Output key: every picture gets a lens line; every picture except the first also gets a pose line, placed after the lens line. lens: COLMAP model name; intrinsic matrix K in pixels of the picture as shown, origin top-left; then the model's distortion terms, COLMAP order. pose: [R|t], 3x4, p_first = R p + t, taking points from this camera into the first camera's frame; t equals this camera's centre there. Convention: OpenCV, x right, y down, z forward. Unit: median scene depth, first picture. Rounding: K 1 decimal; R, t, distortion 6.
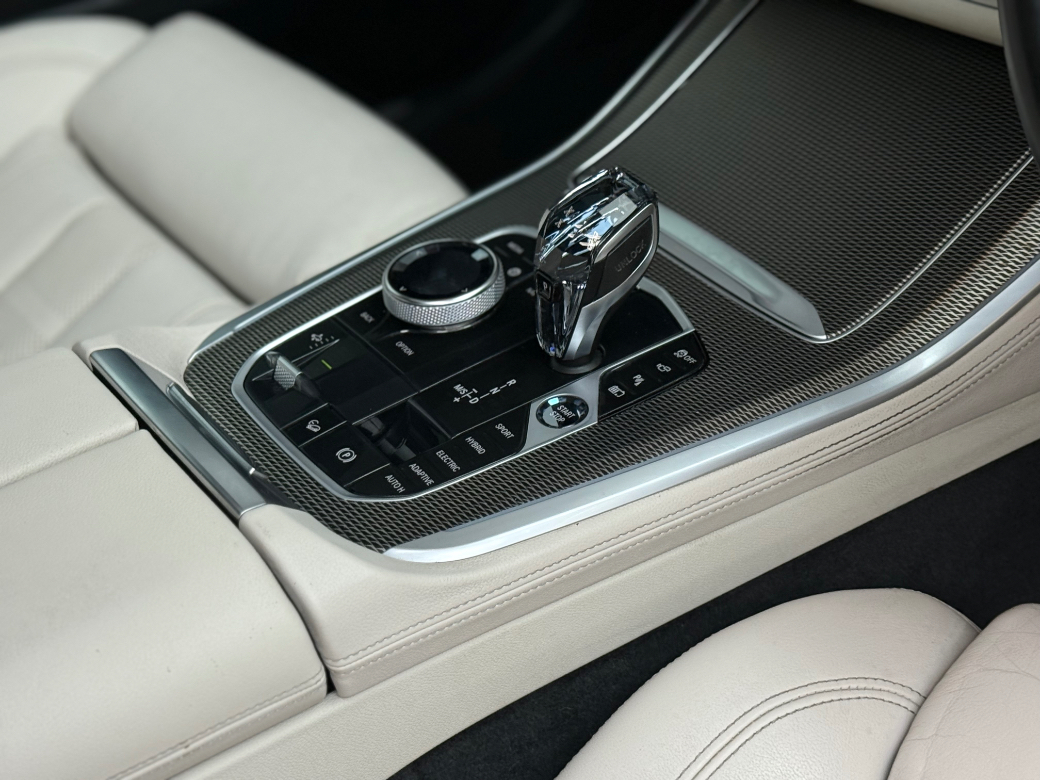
lens RADIAL K [[1916.6, 0, 519.2], [0, 1916.6, 384.3], [0, 0, 1]] dist [0.173131, 0.000000]
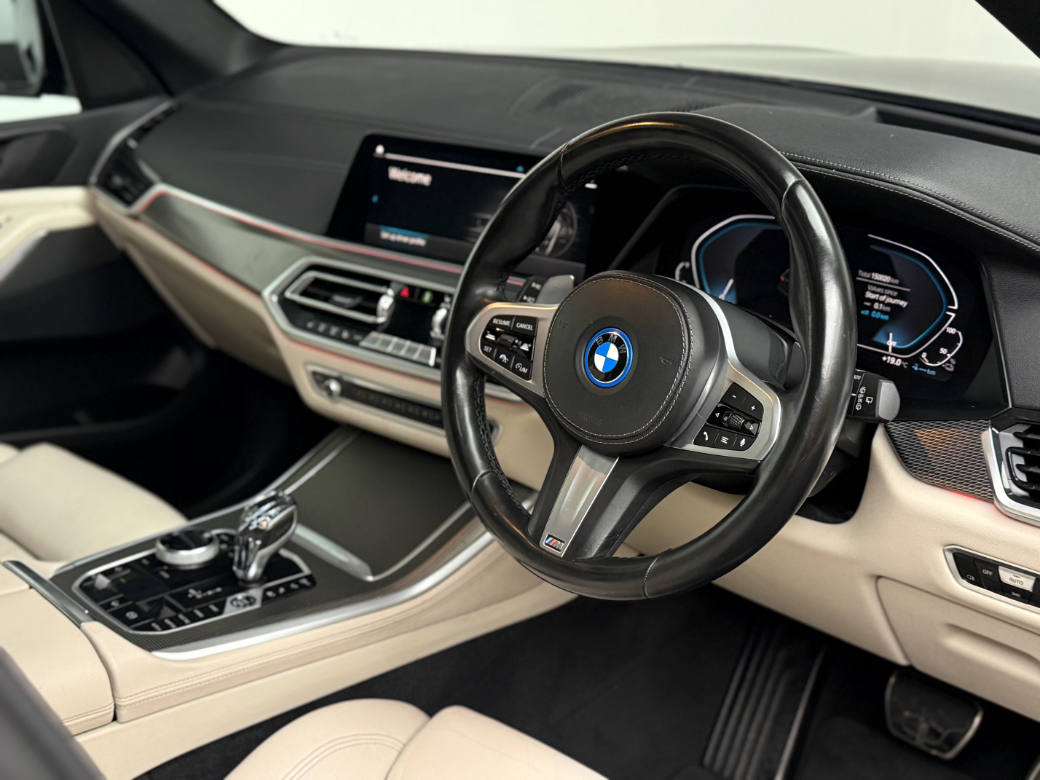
lens RADIAL K [[1268.5, 0, 519.6], [0, 1268.5, 388.8], [0, 0, 1]] dist [0.087896, 0.000000]
pose [[0.968849, 0.099821, 0.226642, -0.023431], [-0.023100, 0.947605, -0.318609, 0.225520], [-0.246571, 0.303449, 0.920392, -0.409584]]
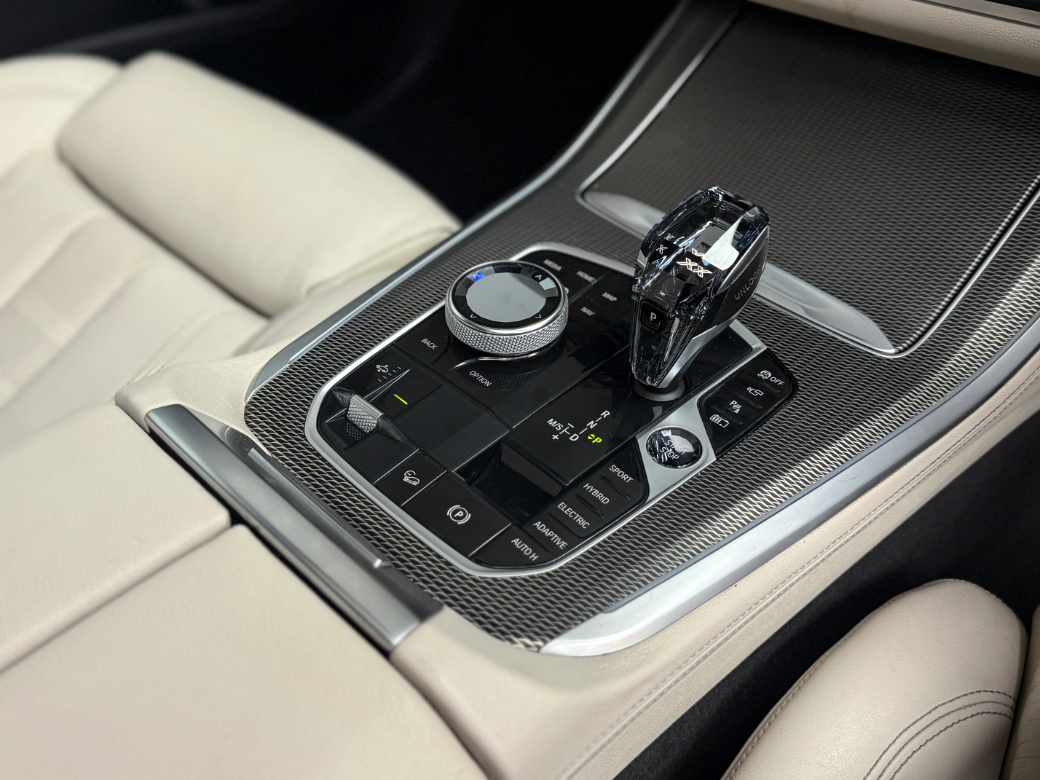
lens RADIAL K [[963.1, 0, 523.6], [0, 963.1, 392.9], [0, 0, 1]] dist [0.057374, 0.000000]
pose [[0.973177, -0.058159, 0.222584, -0.153629], [0.033581, 0.993066, 0.112658, -0.068441], [-0.227593, -0.102162, 0.968382, 0.540563]]
